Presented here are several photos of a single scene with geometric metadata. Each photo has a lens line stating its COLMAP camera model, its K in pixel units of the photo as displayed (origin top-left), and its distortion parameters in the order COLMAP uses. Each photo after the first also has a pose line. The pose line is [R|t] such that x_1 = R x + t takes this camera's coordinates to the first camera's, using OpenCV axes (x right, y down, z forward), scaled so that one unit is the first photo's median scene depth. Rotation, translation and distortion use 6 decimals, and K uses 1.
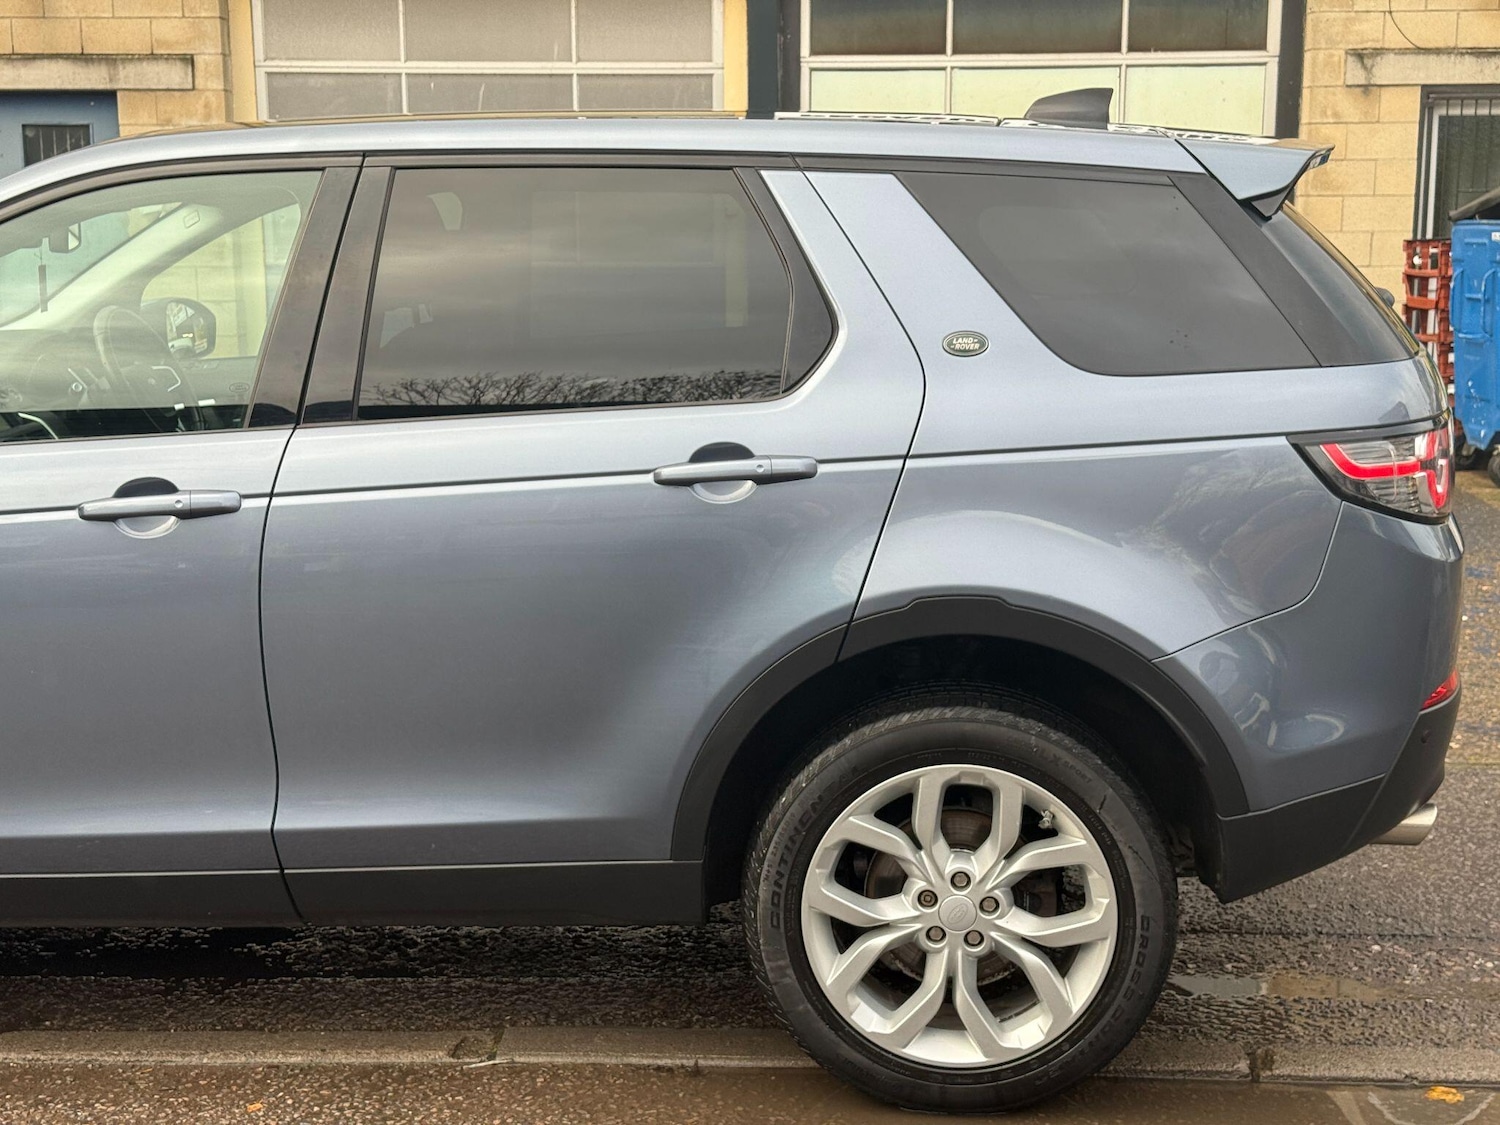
lens RADIAL K [[2095.4, 0, 737.2], [0, 2095.4, 568.2], [0, 0, 1]] dist [0.102236, 0.000000]
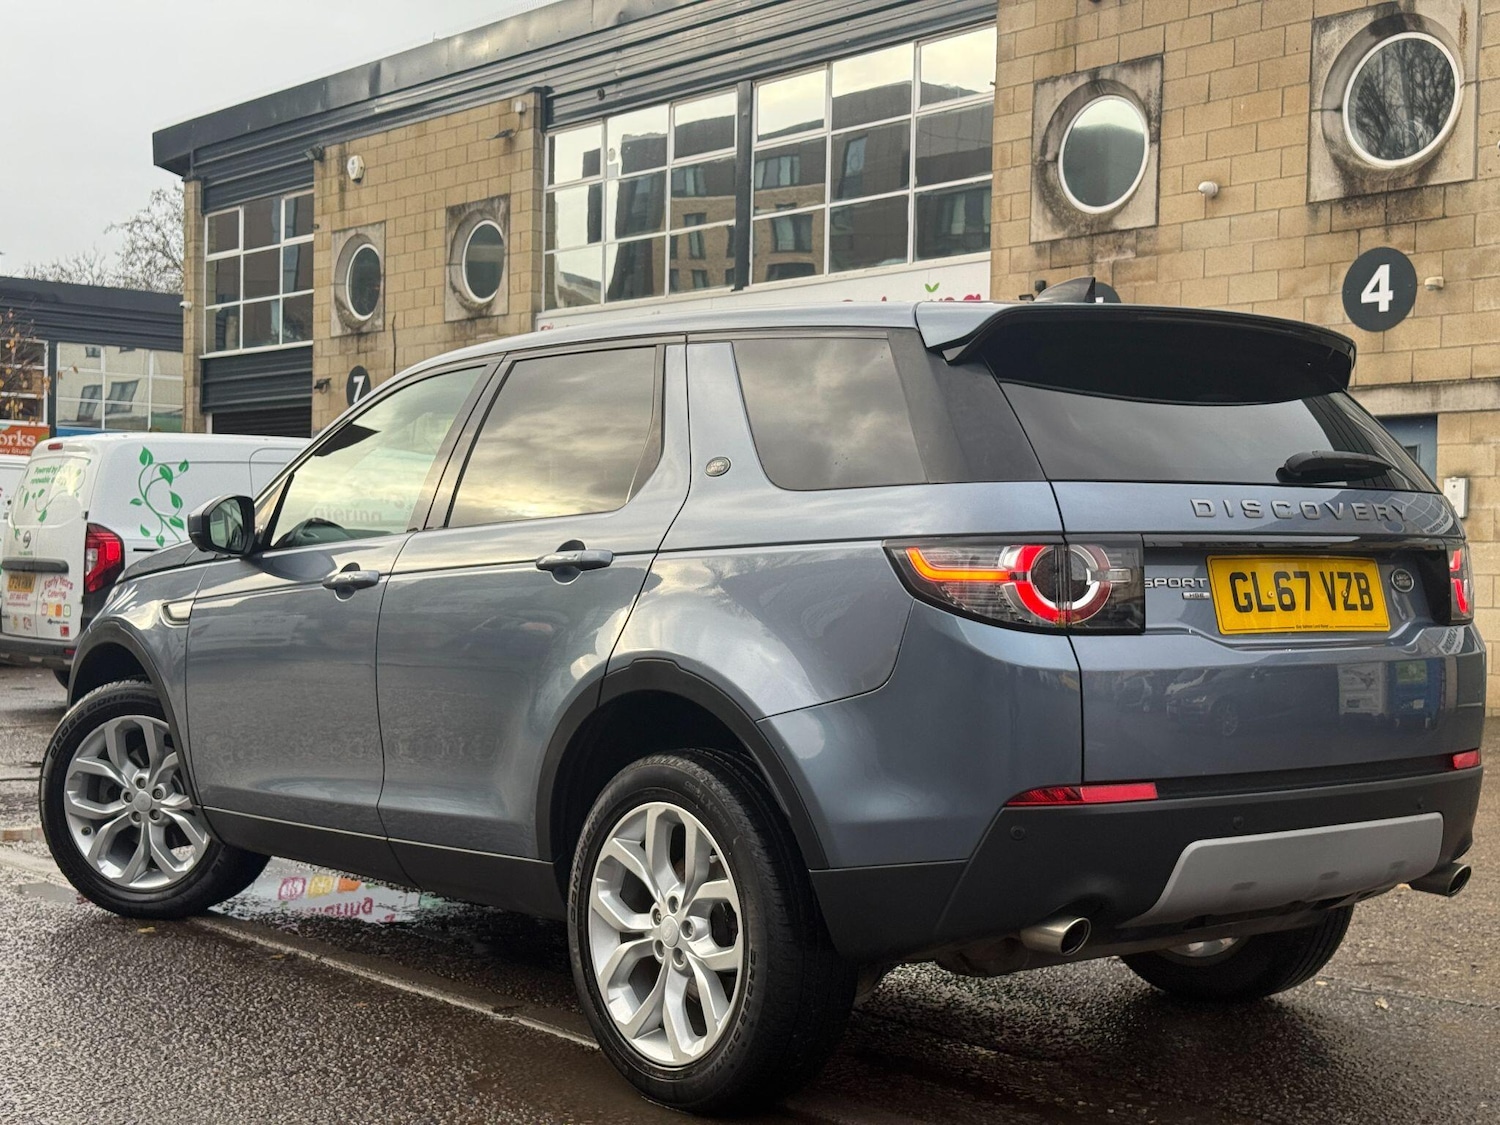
lens RADIAL K [[2095.4, 0, 763.2], [0, 2095.4, 572.5], [0, 0, 1]] dist [0.102236, 0.000000]
pose [[0.682327, 0.021014, -0.730745, 1.014493], [-0.147418, 0.983007, -0.109382, 0.085079], [0.716029, 0.182359, 0.673831, 0.185323]]
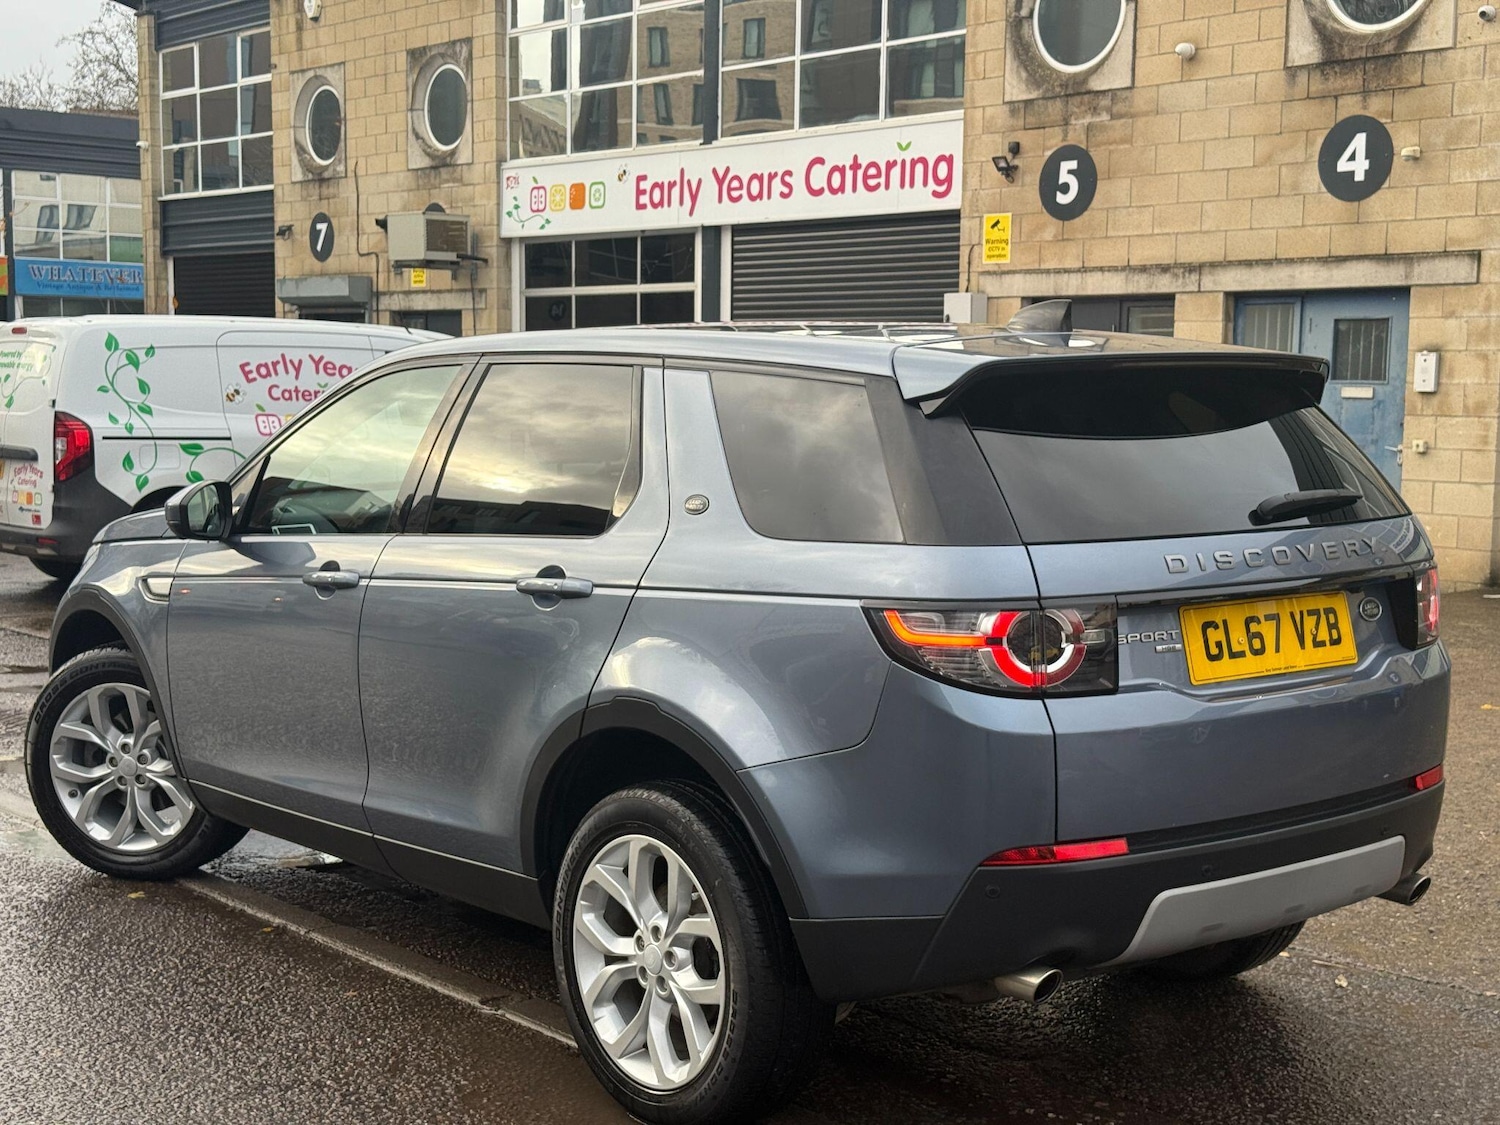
lens RADIAL K [[2095.4, 0, 756.3], [0, 2095.4, 577.0], [0, 0, 1]] dist [0.102236, 0.000000]
pose [[0.690888, 0.084250, -0.718036, 1.014152], [-0.142072, 0.989642, -0.020581, -0.042276], [0.708864, 0.116232, 0.695702, 0.151739]]
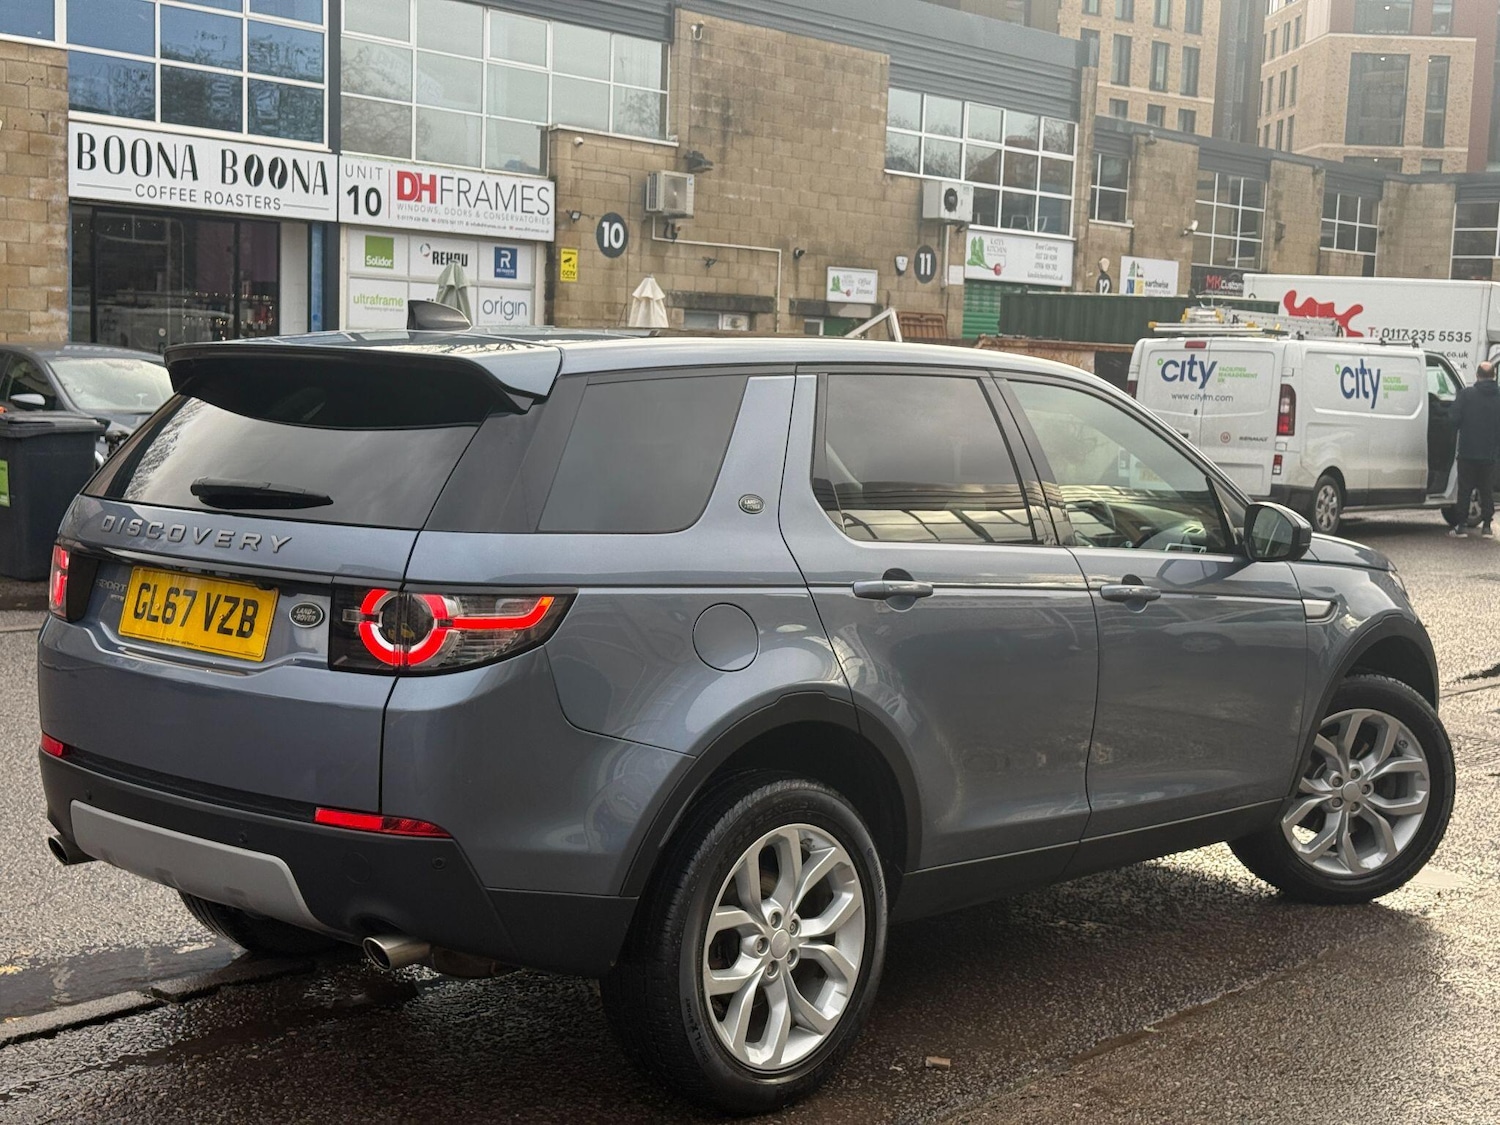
lens RADIAL K [[2095.4, 0, 736.8], [0, 2095.4, 561.6], [0, 0, 1]] dist [0.102236, 0.000000]
pose [[-0.618697, 0.067670, -0.782710, 1.142282], [-0.163765, 0.963289, 0.212731, -0.423324], [0.768372, 0.259797, -0.584902, 2.164112]]
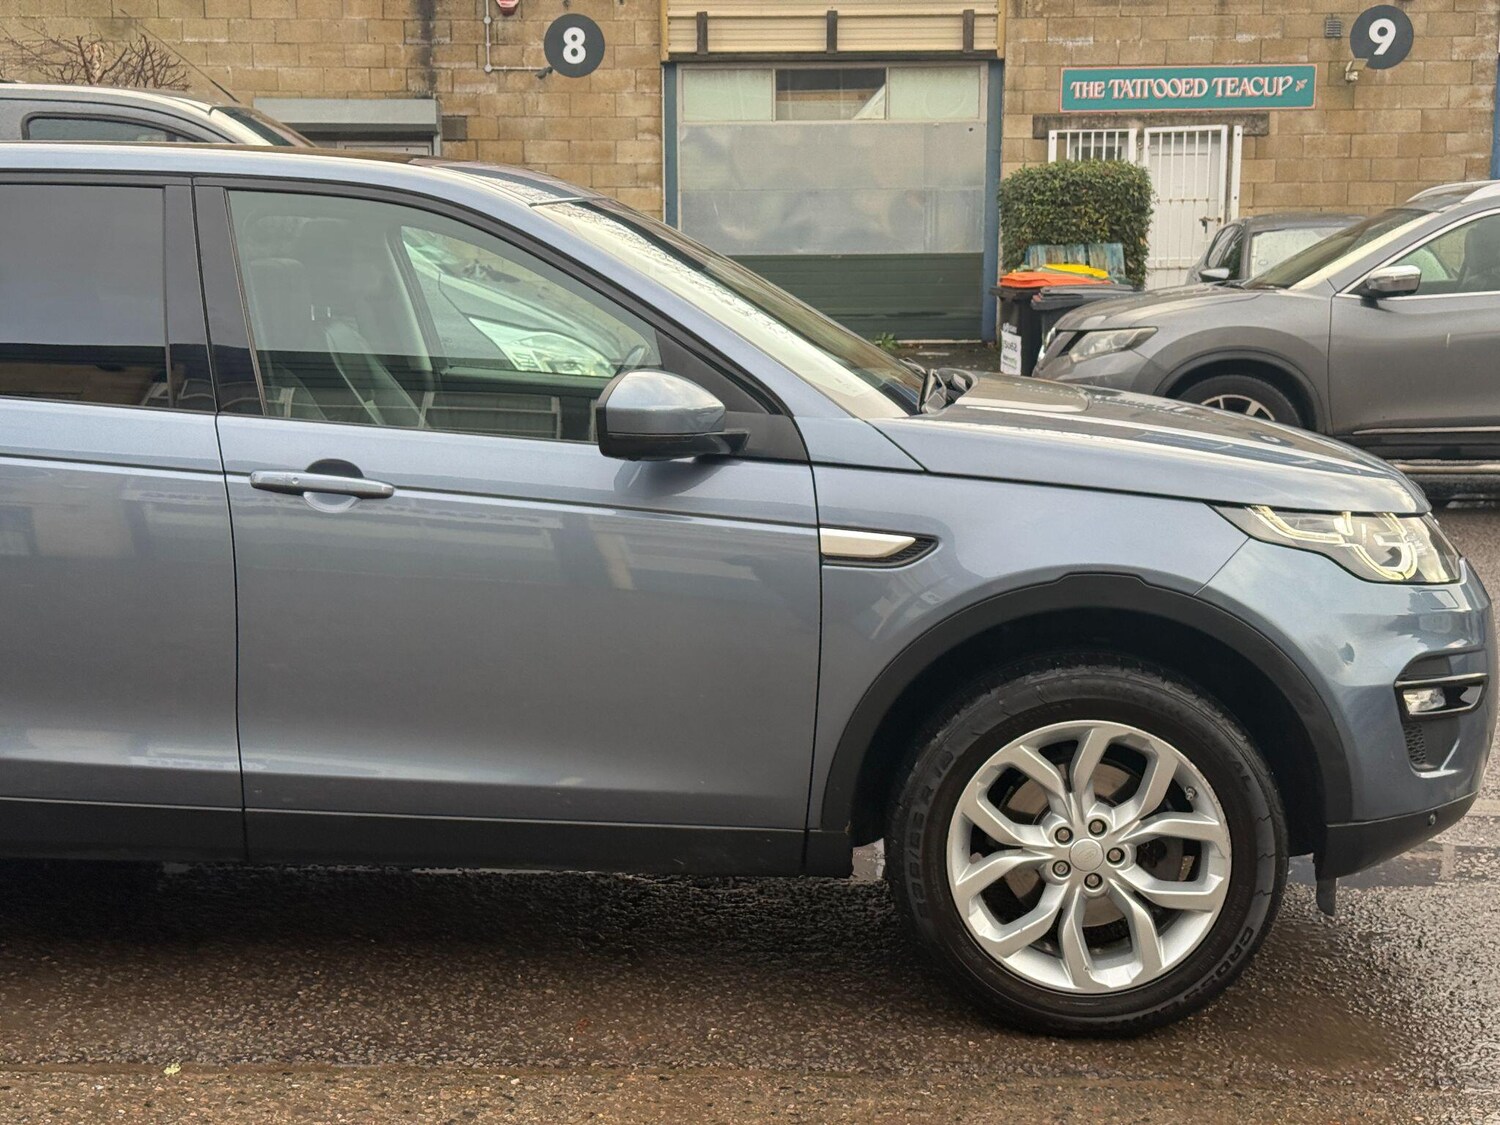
lens RADIAL K [[2095.4, 0, 761.0], [0, 2095.4, 565.1], [0, 0, 1]] dist [0.102236, 0.000000]
pose [[-0.999642, 0.015801, -0.021608, -0.429285], [0.007632, 0.941924, 0.335739, -0.451955], [0.025659, 0.335454, -0.941707, 2.553799]]
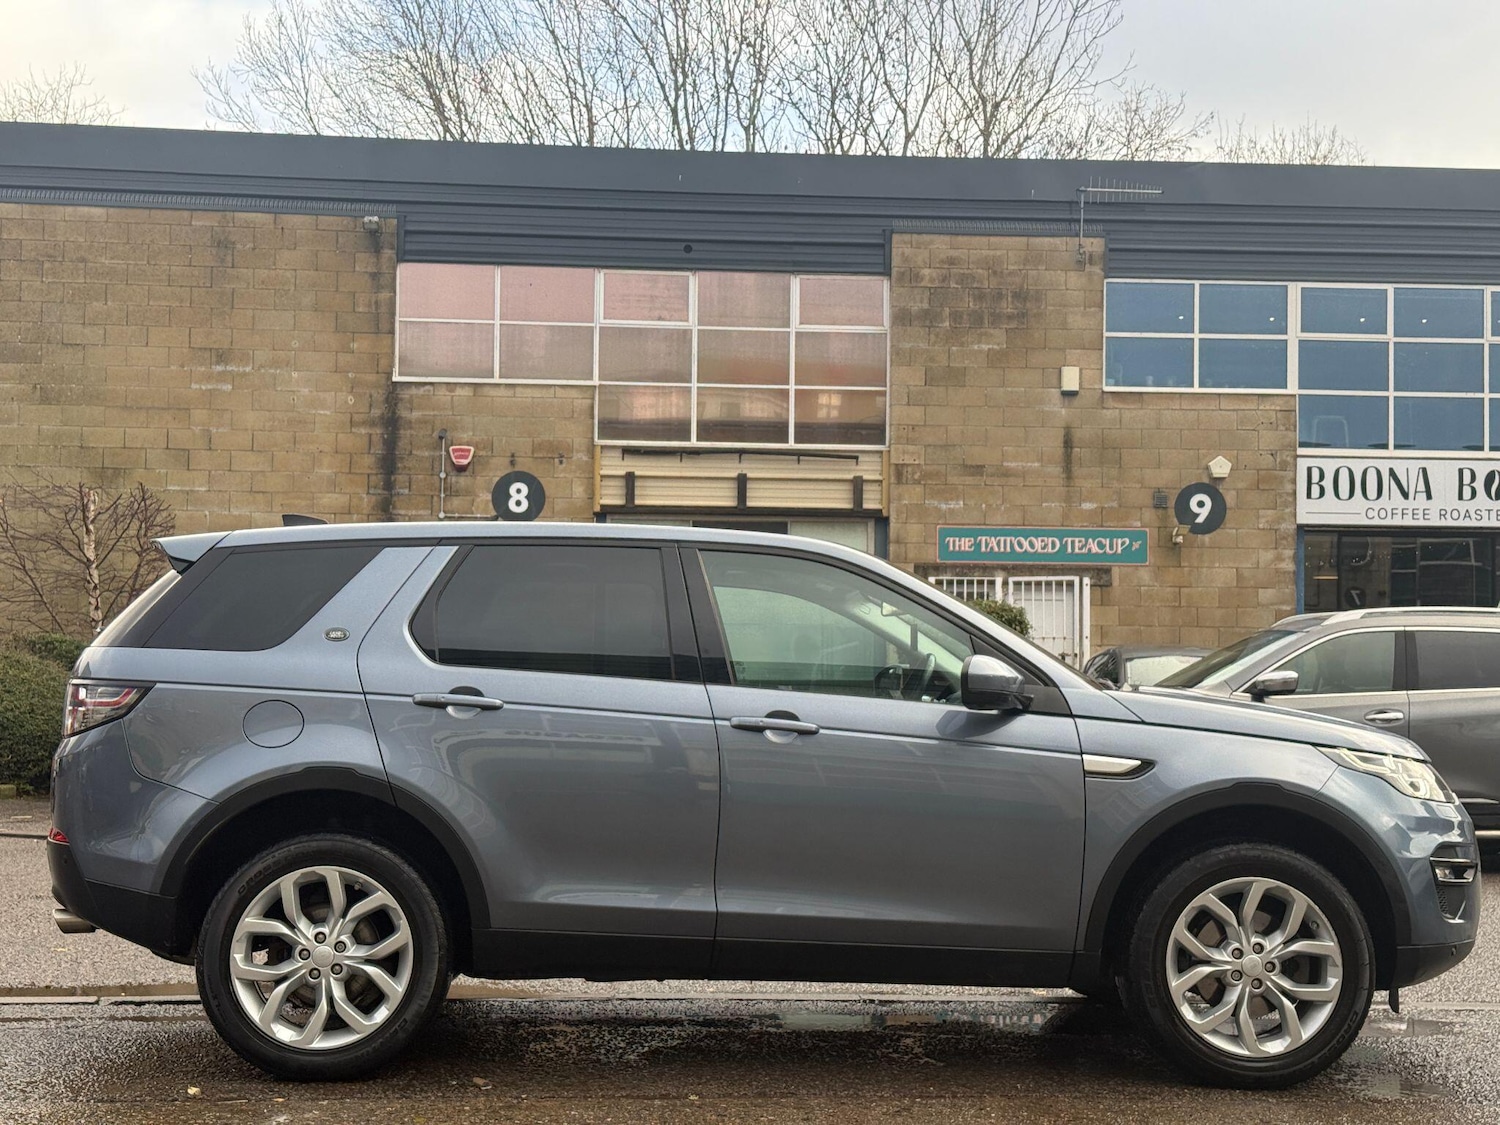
lens RADIAL K [[2095.4, 0, 762.1], [0, 2095.4, 551.2], [0, 0, 1]] dist [0.102236, 0.000000]
pose [[-0.991620, -0.008273, -0.128924, 0.014539], [-0.023458, 0.992888, 0.116718, -0.474884], [0.127041, 0.118765, -0.984762, 3.211735]]
